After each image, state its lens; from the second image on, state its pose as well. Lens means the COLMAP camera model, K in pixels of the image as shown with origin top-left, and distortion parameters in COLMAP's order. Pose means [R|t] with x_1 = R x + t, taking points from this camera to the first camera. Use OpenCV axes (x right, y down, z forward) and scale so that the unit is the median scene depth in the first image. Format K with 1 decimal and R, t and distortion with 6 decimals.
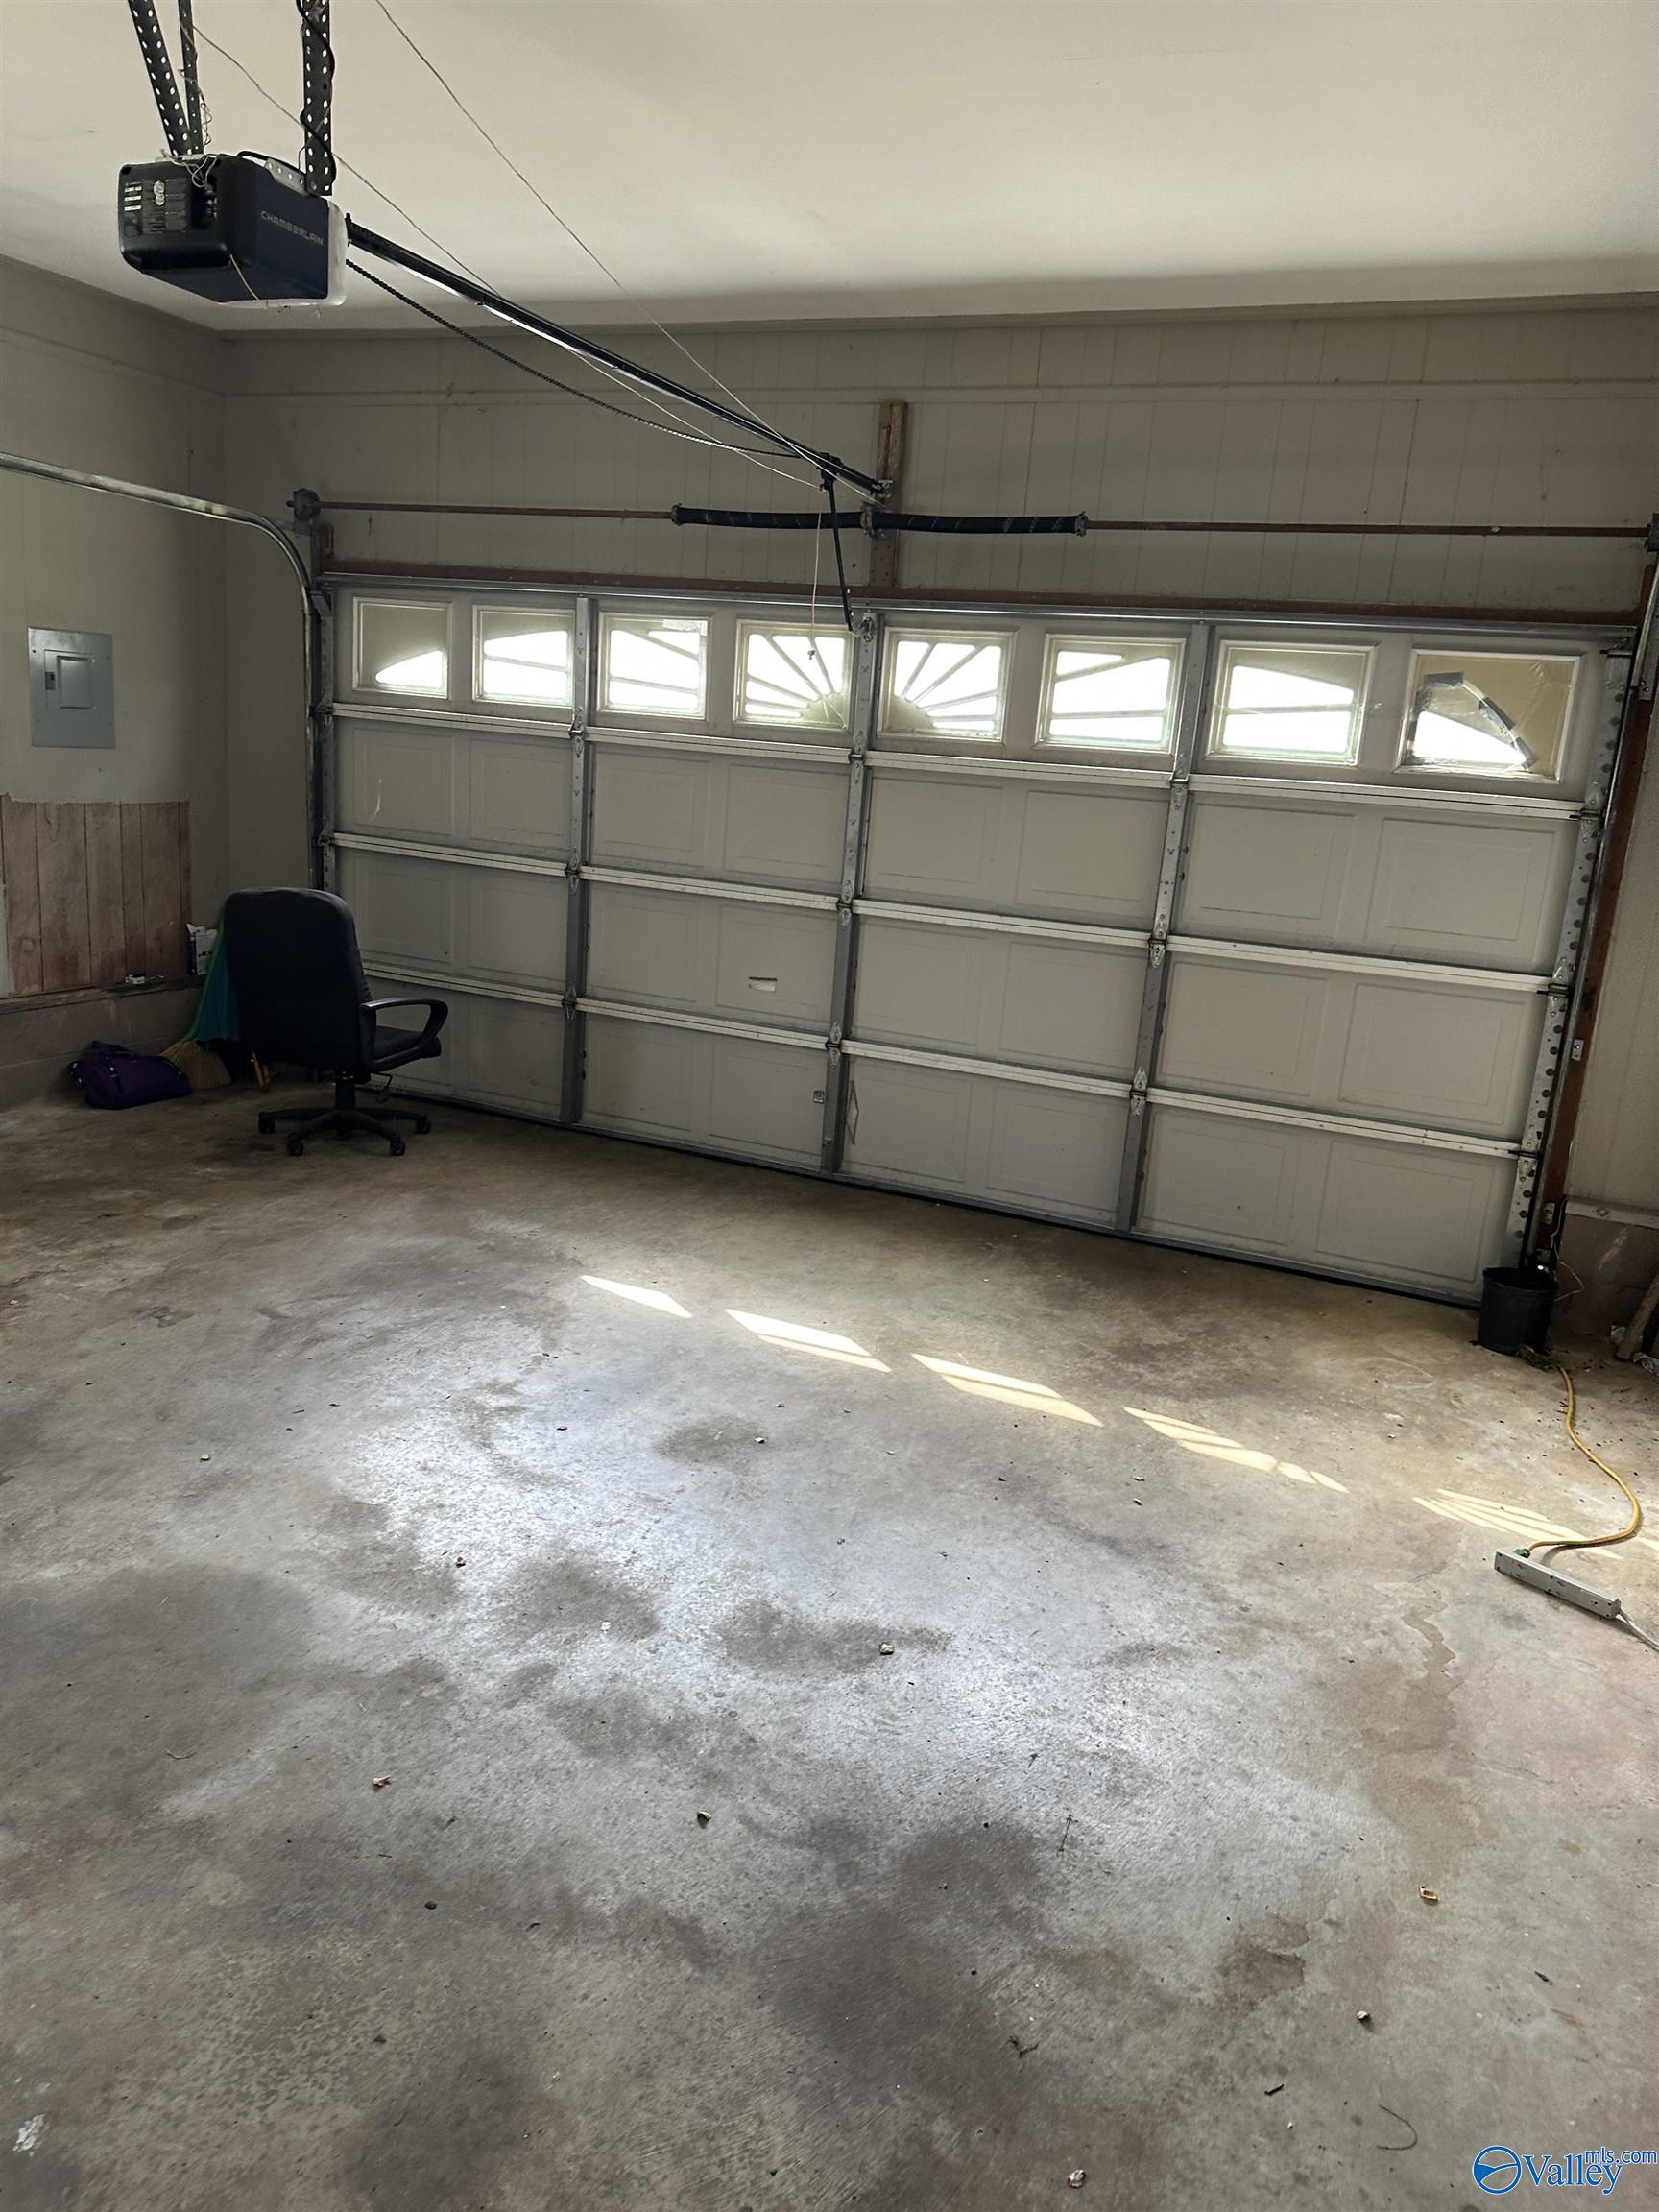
lens RADIAL K [[1541.4, 0, 812.3], [0, 1541.4, 1112.4], [0, 0, 1]] dist [0.165558, -0.320314]
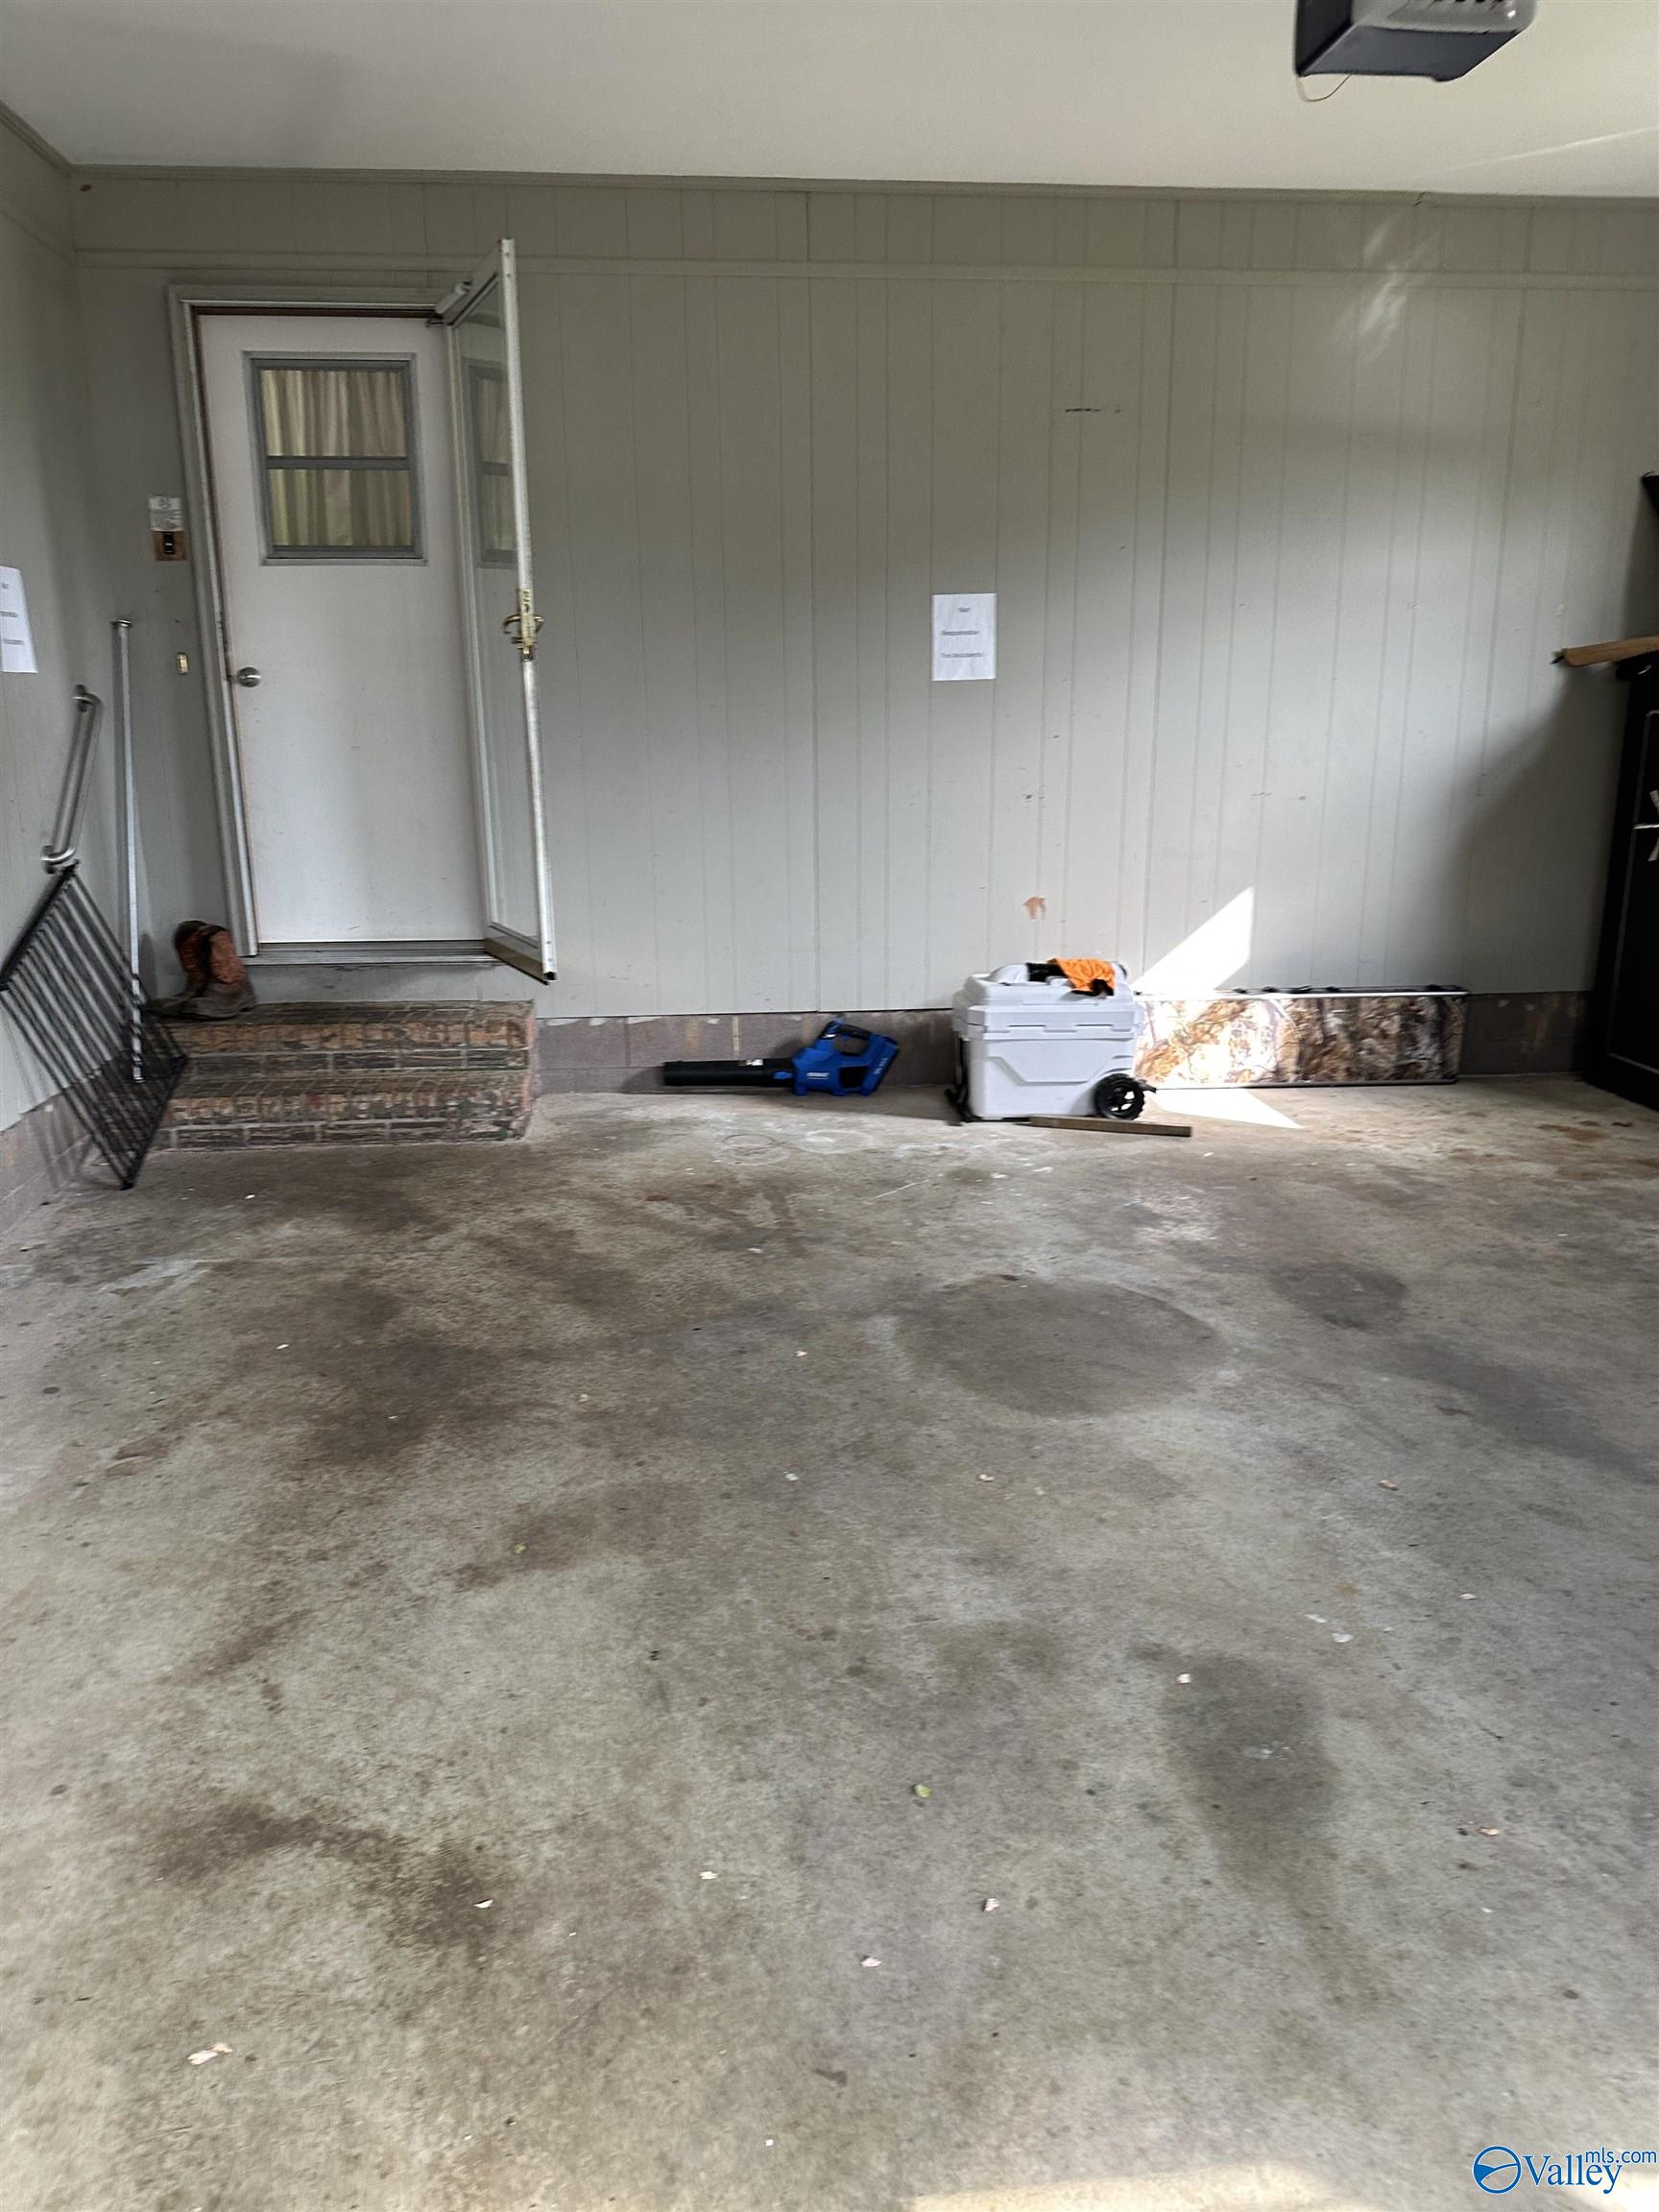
lens RADIAL K [[1541.4, 0, 812.3], [0, 1541.4, 1112.4], [0, 0, 1]] dist [0.165558, -0.320314]
pose [[-0.867748, 0.052022, -0.494274, 0.336771], [-0.173868, 0.899891, 0.399957, -0.284968], [0.465599, 0.433001, -0.771834, 1.658067]]
